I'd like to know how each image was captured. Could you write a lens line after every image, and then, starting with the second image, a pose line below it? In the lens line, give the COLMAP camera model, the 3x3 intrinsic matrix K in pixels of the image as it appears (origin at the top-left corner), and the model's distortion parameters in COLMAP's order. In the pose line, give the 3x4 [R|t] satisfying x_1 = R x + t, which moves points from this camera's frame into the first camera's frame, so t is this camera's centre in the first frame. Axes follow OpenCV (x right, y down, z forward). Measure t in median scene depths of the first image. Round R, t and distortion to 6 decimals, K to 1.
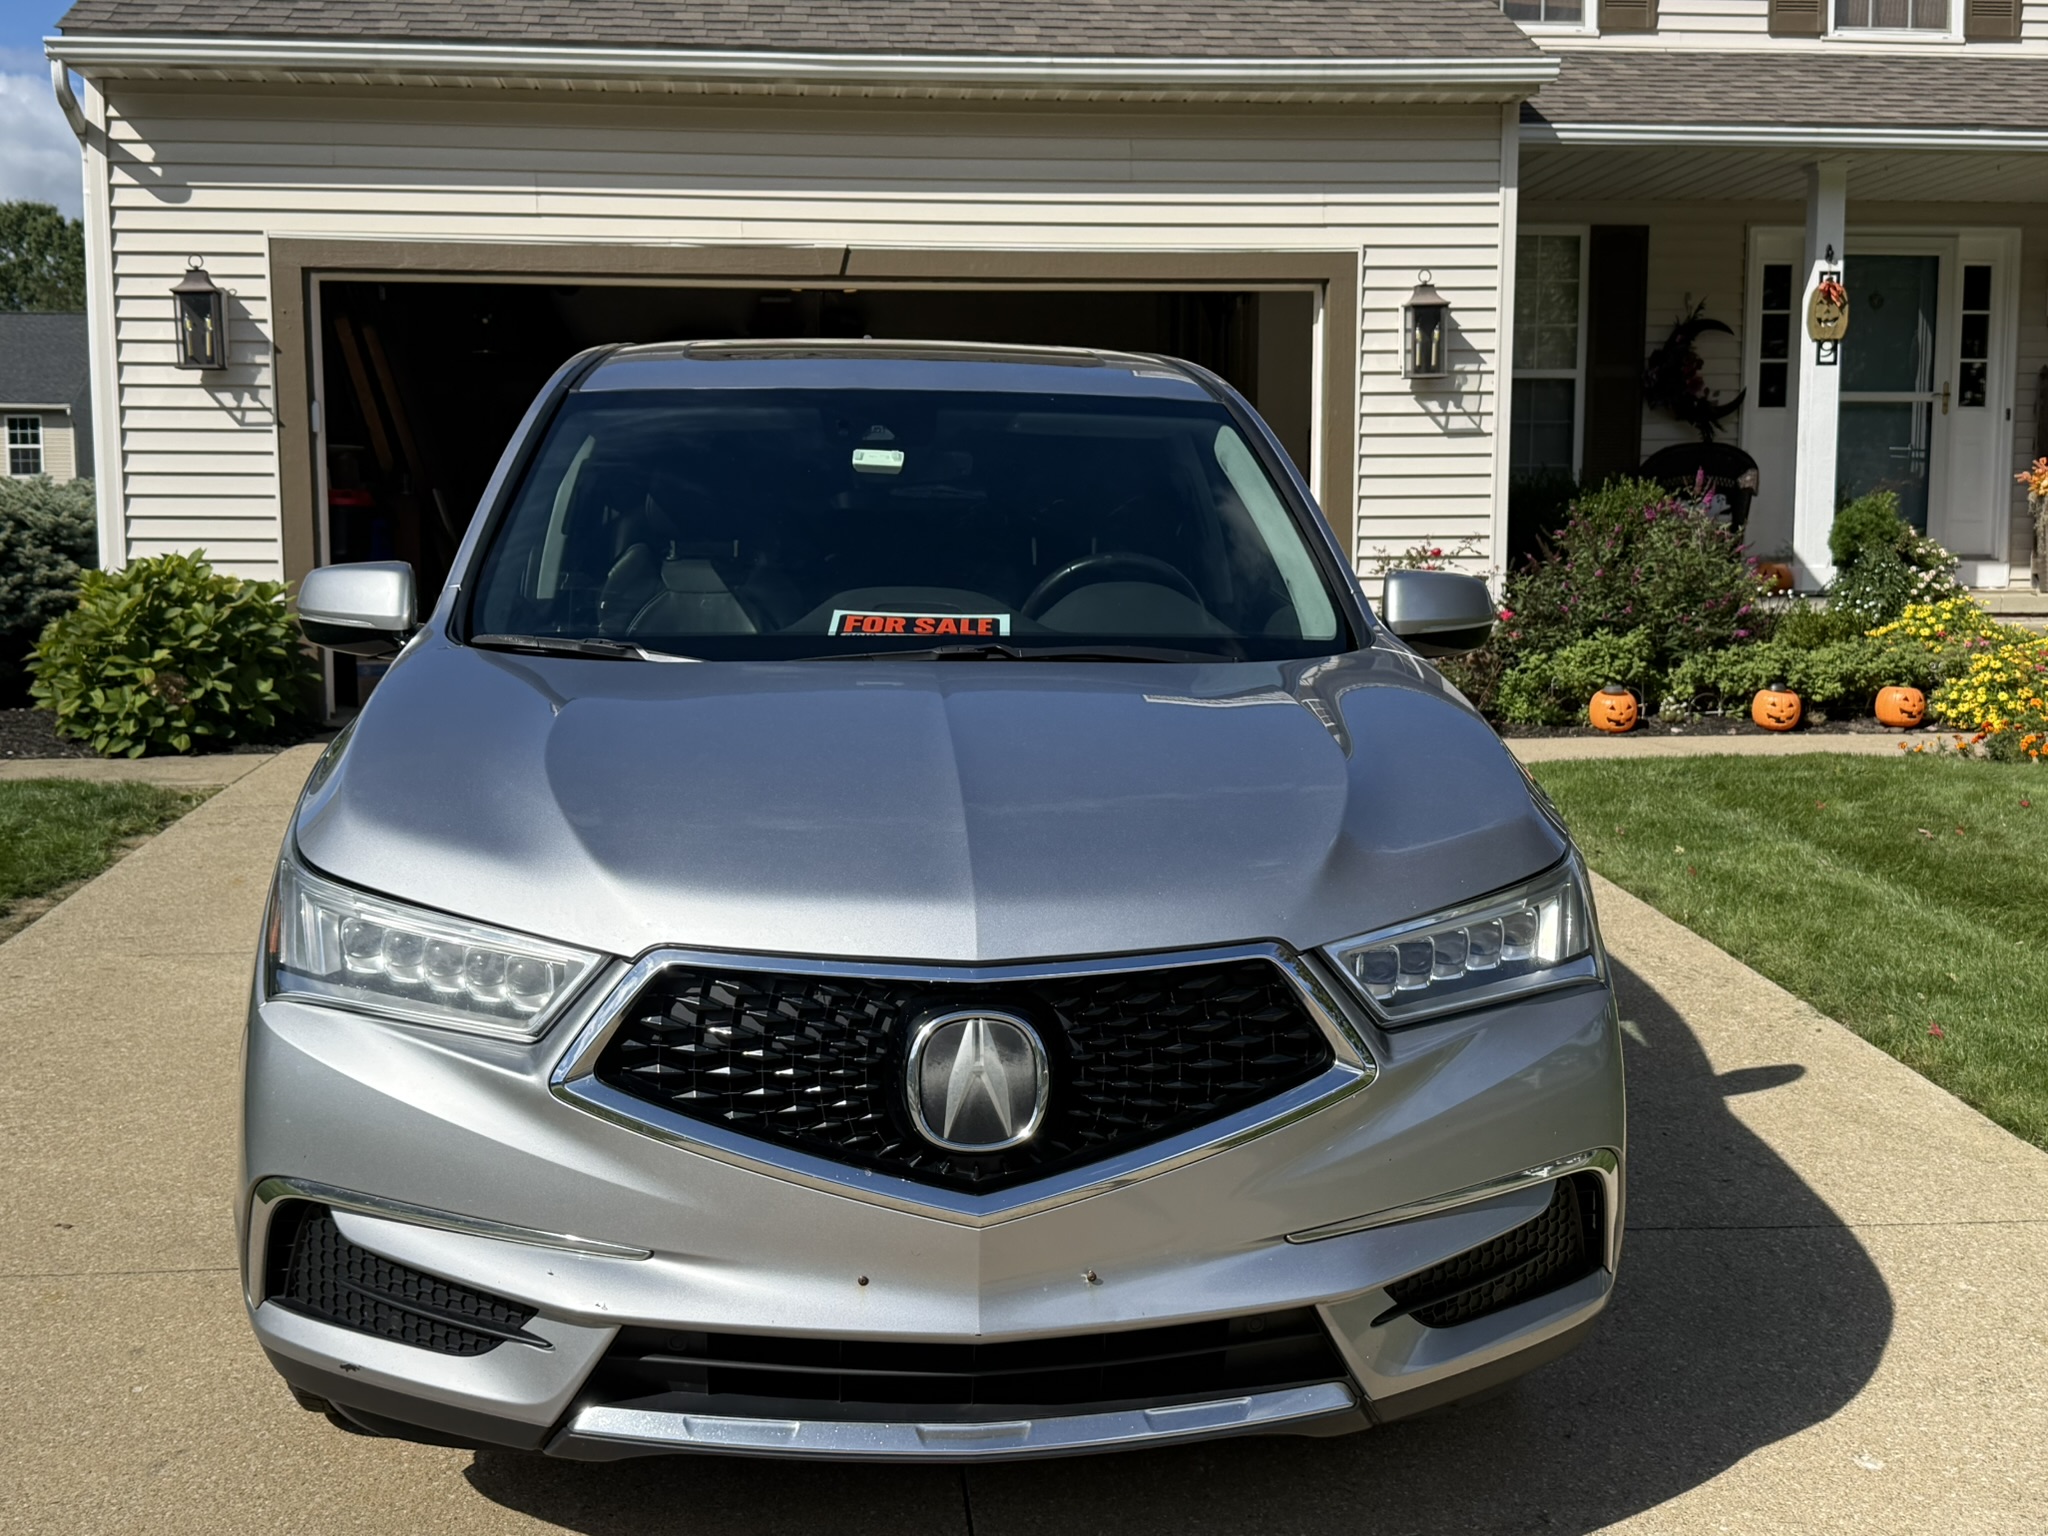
lens RADIAL K [[2376.1, 0, 1024.0], [0, 2376.1, 768.0], [0, 0, 1]] dist [0.217426, -0.556402]
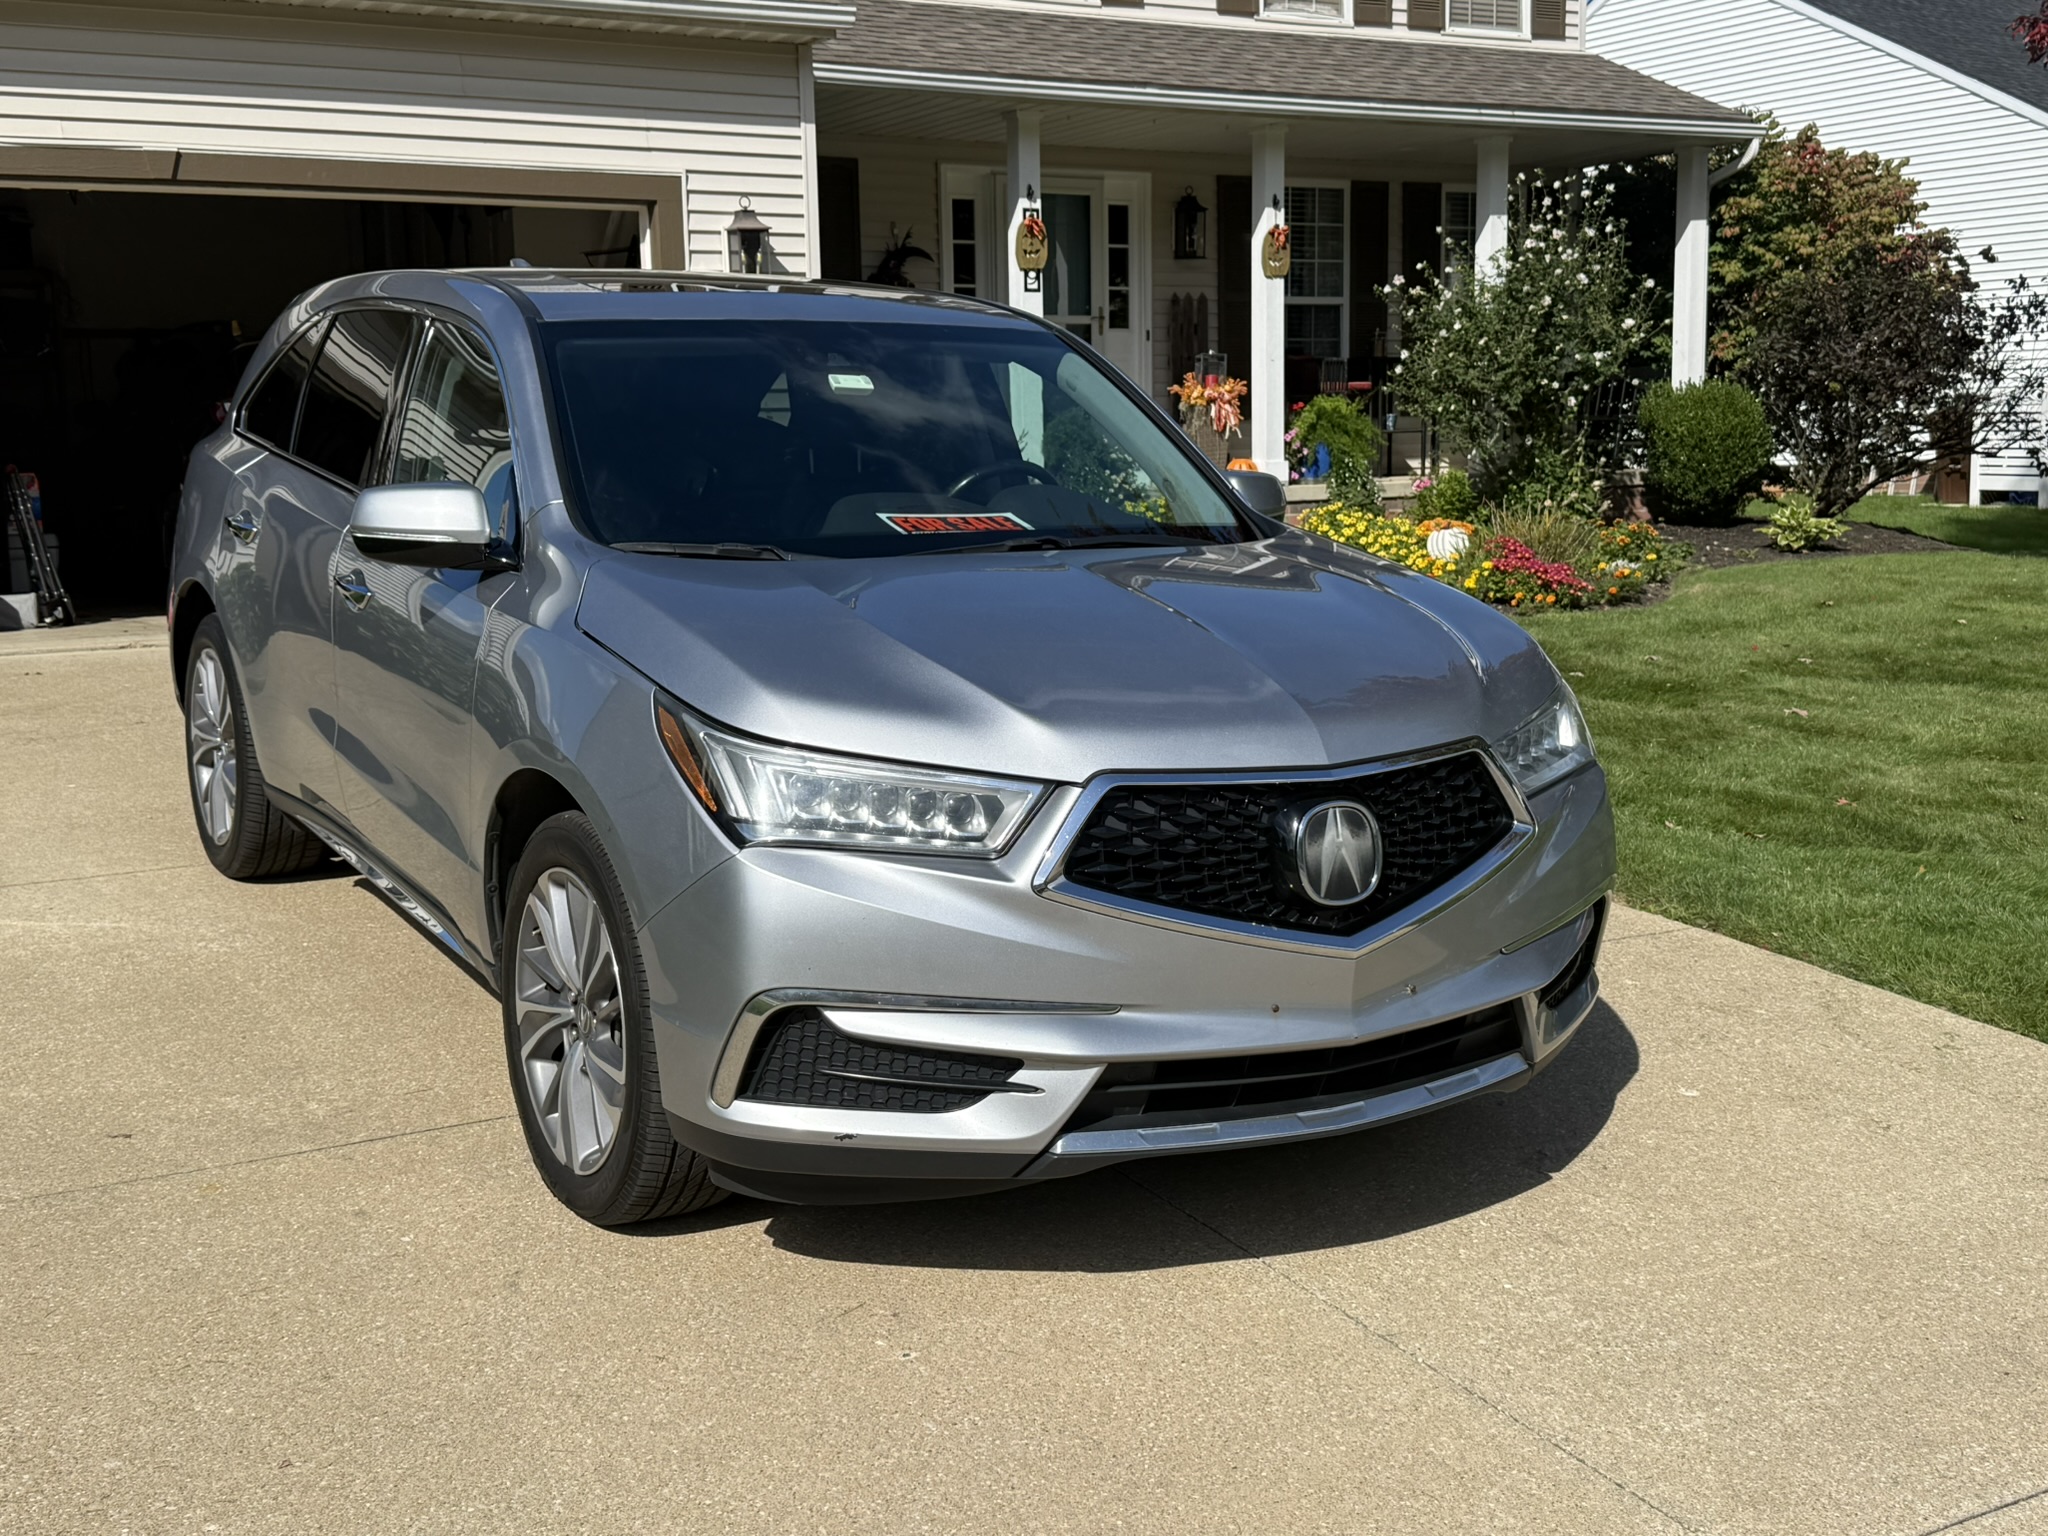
lens RADIAL K [[2376.1, 0, 1024.0], [0, 2376.1, 768.0], [0, 0, 1]] dist [0.217426, -0.556402]
pose [[0.904890, -0.073242, 0.419297, -0.189892], [0.057390, 0.997083, 0.050313, 0.001486], [-0.421759, -0.021464, 0.906454, -0.035879]]
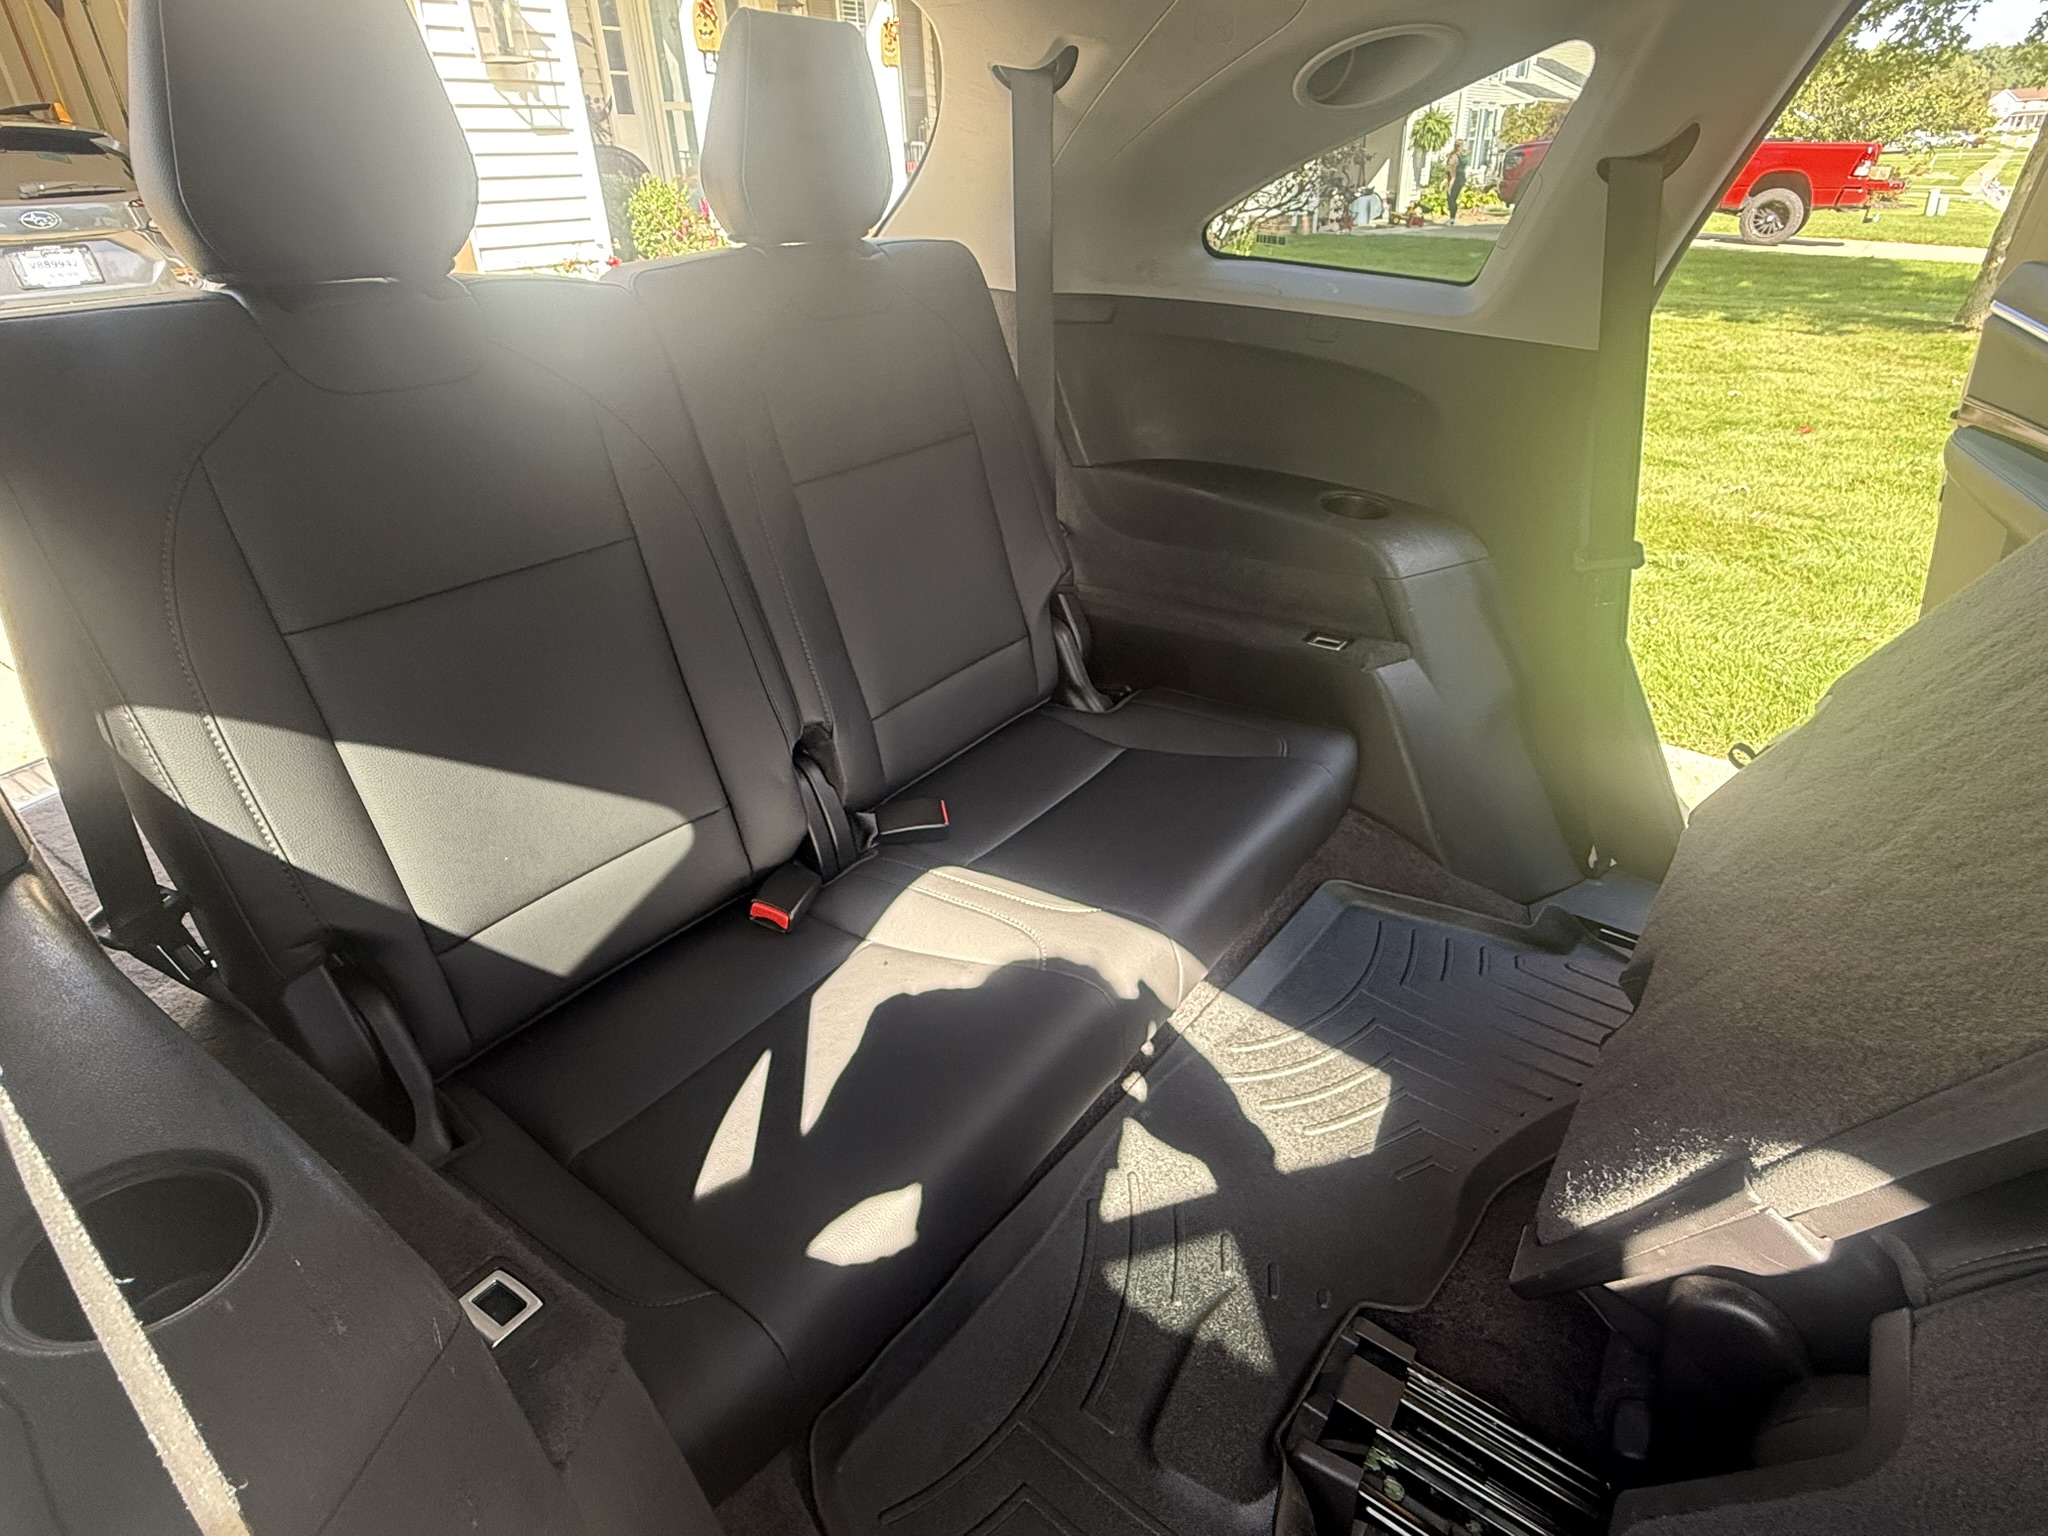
lens RADIAL K [[1123.4, 0, 1024.0], [0, 1123.4, 768.0], [0, 0, 1]] dist [-0.003186, -0.000800]
pose [[0.653202, -0.373840, 0.658460, -0.090009], [0.114578, 0.908405, 0.402084, -0.064460], [-0.748464, -0.187197, 0.636206, 0.514697]]
